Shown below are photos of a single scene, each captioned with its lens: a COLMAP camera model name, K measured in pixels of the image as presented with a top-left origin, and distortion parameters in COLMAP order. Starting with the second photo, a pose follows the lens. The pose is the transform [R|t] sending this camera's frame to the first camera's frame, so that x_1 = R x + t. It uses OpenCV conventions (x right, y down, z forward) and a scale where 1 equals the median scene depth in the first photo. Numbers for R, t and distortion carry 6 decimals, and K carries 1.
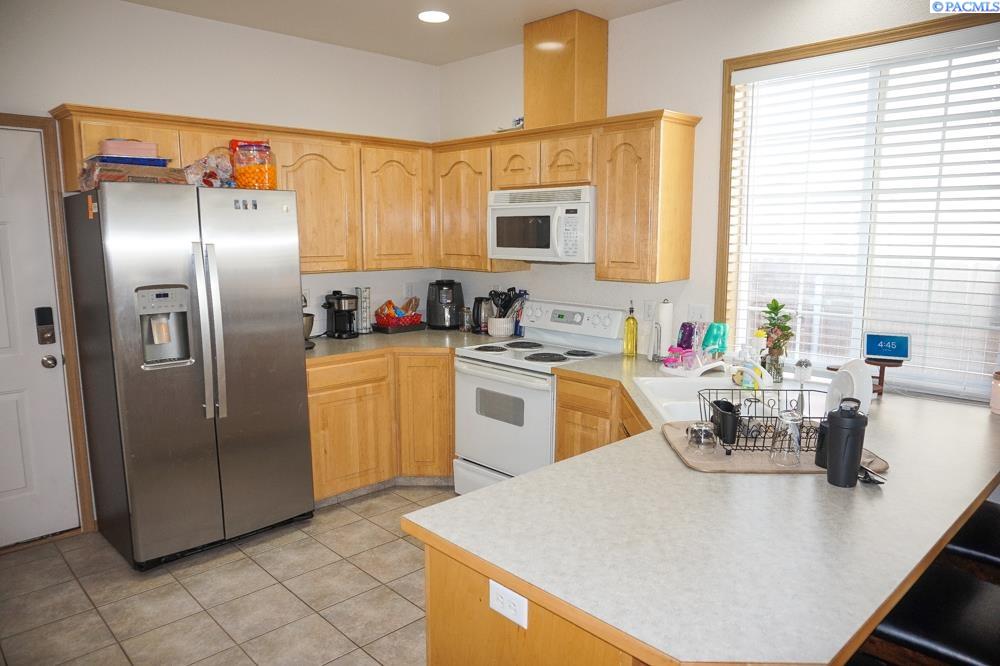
lens RADIAL K [[675.1, 0, 496.6], [0, 675.1, 338.3], [0, 0, 1]] dist [-0.037337, 0.017263]
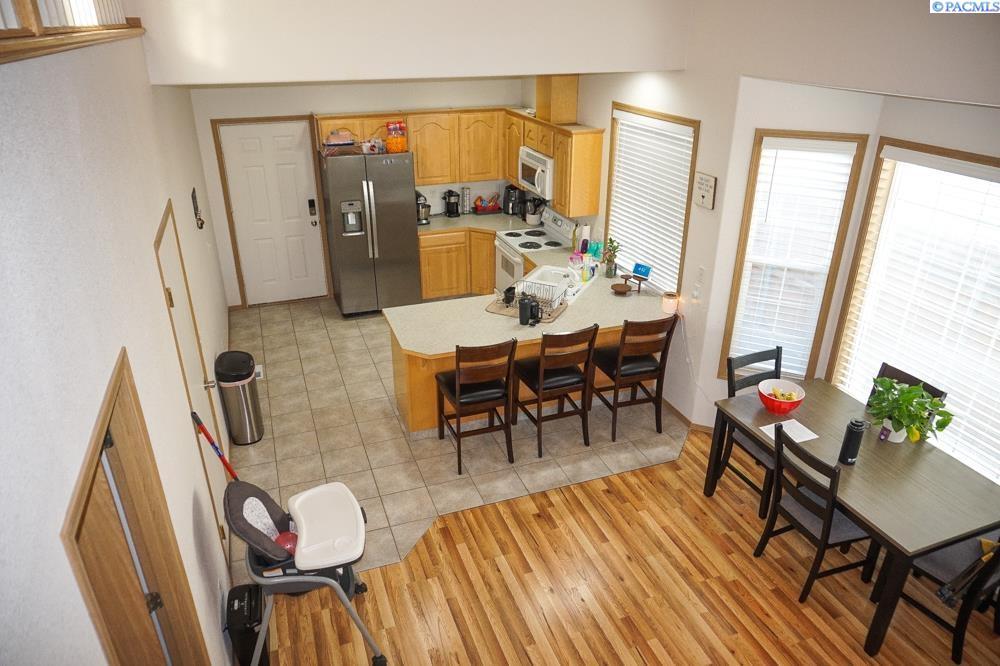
lens RADIAL K [[675.1, 0, 498.8], [0, 675.1, 336.7], [0, 0, 1]] dist [-0.037337, 0.017263]
pose [[0.916422, 0.173691, -0.360557, 0.705247], [-0.063205, 0.952421, 0.298161, -0.280742], [0.395190, -0.250452, 0.883798, -0.772201]]
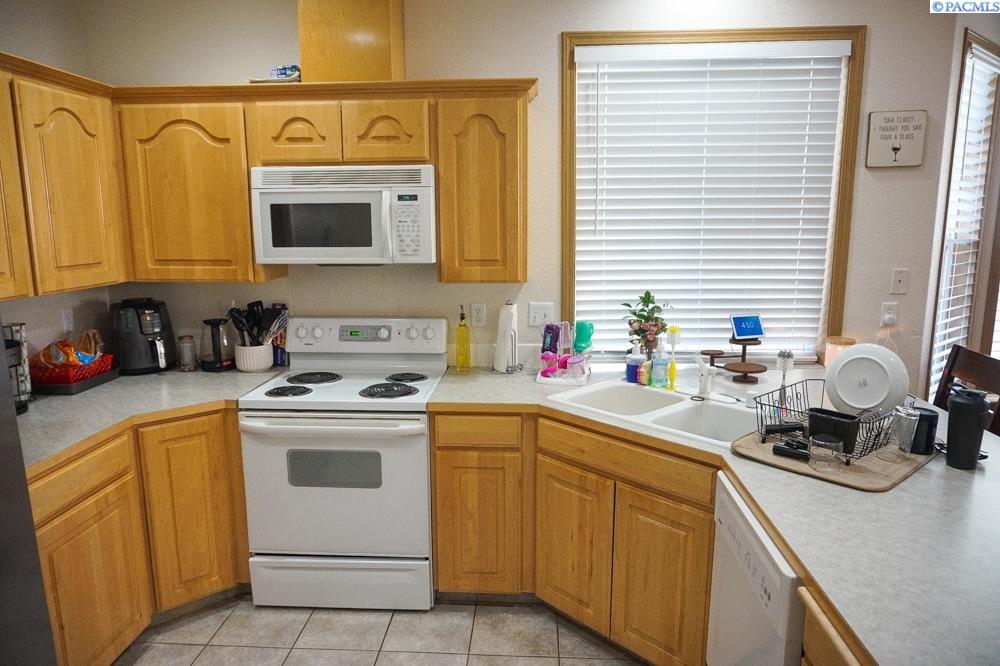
lens RADIAL K [[675.1, 0, 501.8], [0, 675.1, 334.8], [0, 0, 1]] dist [-0.037337, 0.017263]
pose [[0.733101, -0.120809, 0.669304, -0.320218], [0.112444, 0.992084, 0.055909, -0.058946], [-0.670760, 0.034272, 0.740882, 0.336429]]
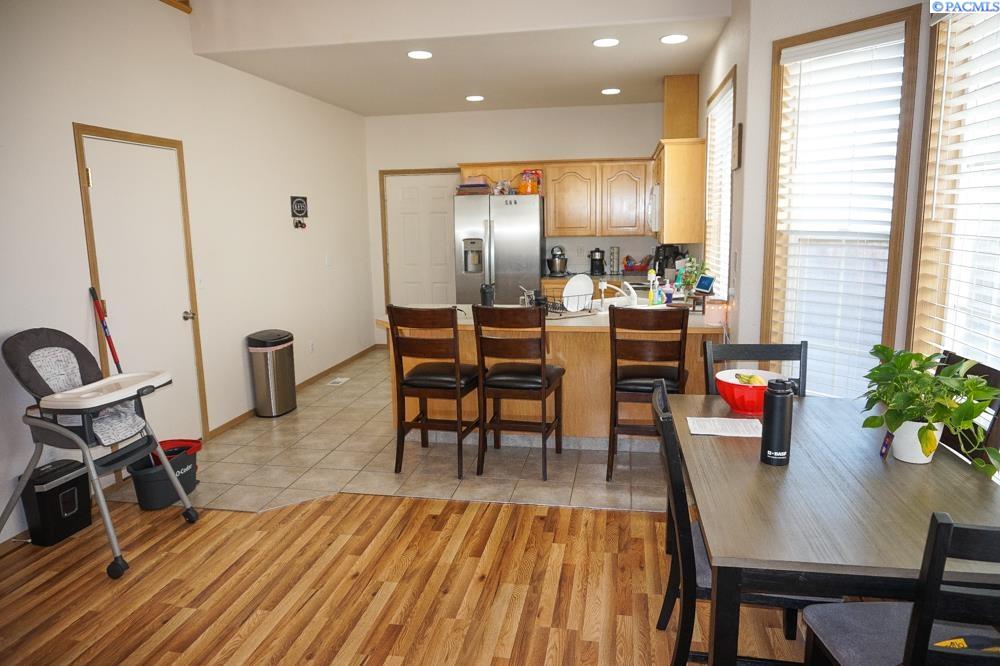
lens RADIAL K [[675.1, 0, 494.2], [0, 675.1, 330.0], [0, 0, 1]] dist [-0.037337, 0.017263]
pose [[0.584048, 0.124932, -0.802047, 1.166386], [-0.108067, 0.991257, 0.075711, 0.040383], [0.804494, 0.042456, 0.592442, -0.259344]]
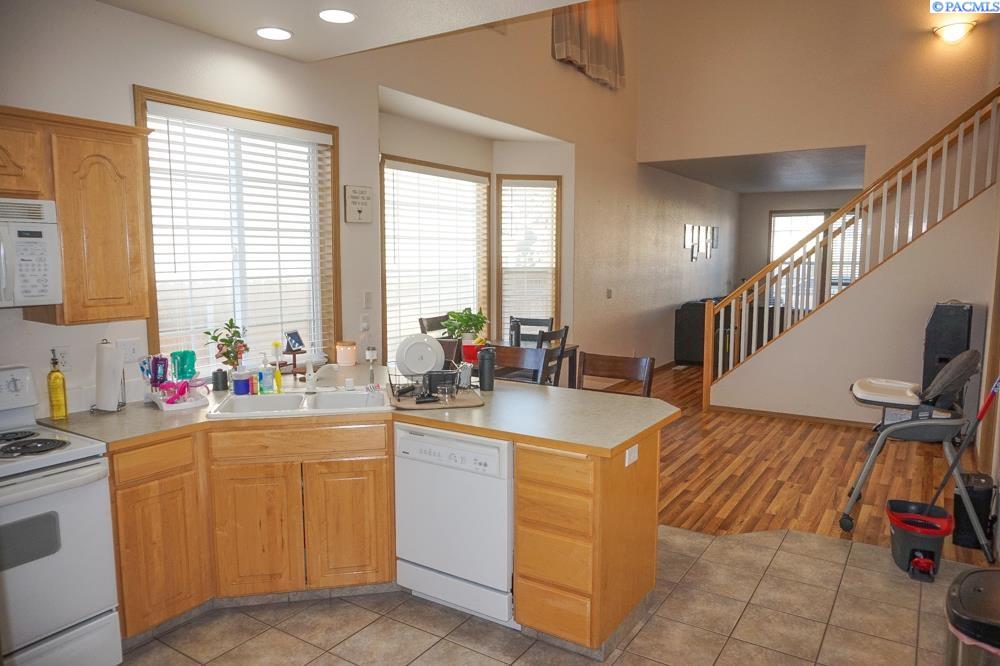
lens RADIAL K [[675.1, 0, 499.8], [0, 675.1, 331.3], [0, 0, 1]] dist [-0.037337, 0.017263]
pose [[-0.228795, -0.106035, 0.967682, -0.644429], [0.153420, 0.977700, 0.143407, -0.104814], [-0.961309, 0.181273, -0.207425, 0.639922]]
